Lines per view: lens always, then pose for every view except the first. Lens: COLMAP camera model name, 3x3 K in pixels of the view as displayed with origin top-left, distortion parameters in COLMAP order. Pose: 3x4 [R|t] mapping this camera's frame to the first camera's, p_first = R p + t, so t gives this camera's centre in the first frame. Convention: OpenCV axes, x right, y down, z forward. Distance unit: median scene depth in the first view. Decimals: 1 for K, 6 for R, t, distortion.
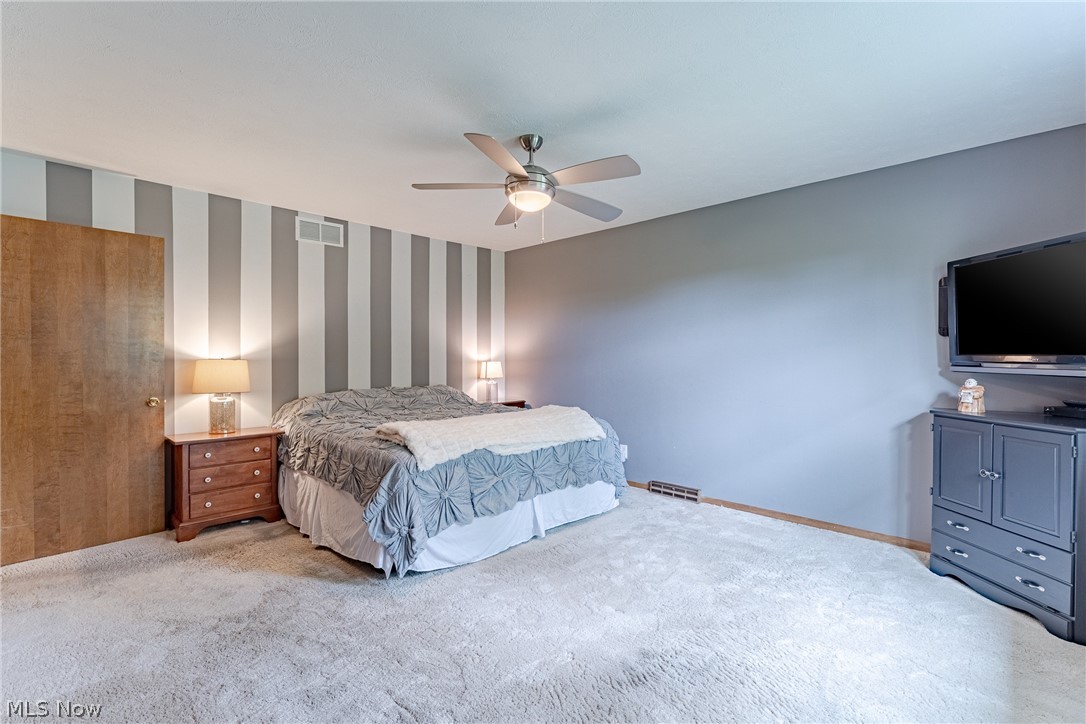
lens RADIAL K [[493.6, 0, 540.1], [0, 493.6, 358.6], [0, 0, 1]] dist [0.002245, 0.000618]
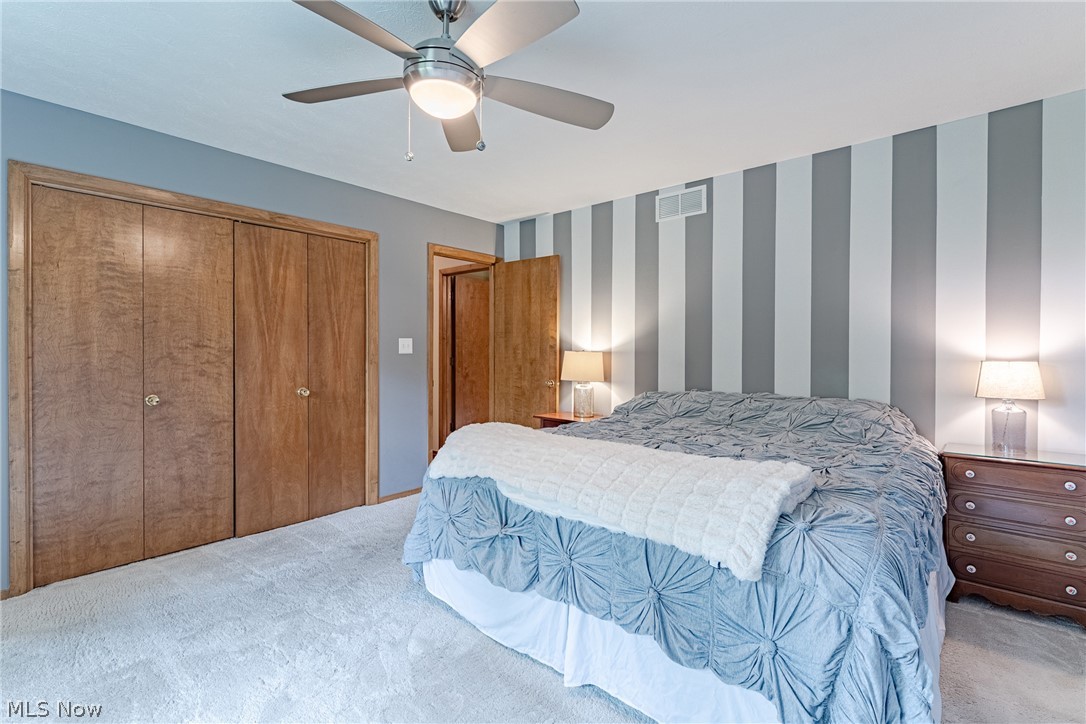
lens RADIAL K [[493.6, 0, 539.5], [0, 493.6, 356.5], [0, 0, 1]] dist [0.002245, 0.000618]
pose [[0.063933, 0.007908, -0.997923, 0.414524], [-0.014152, 0.999875, 0.007017, 0.006615], [0.997854, 0.013674, 0.064037, 0.736295]]
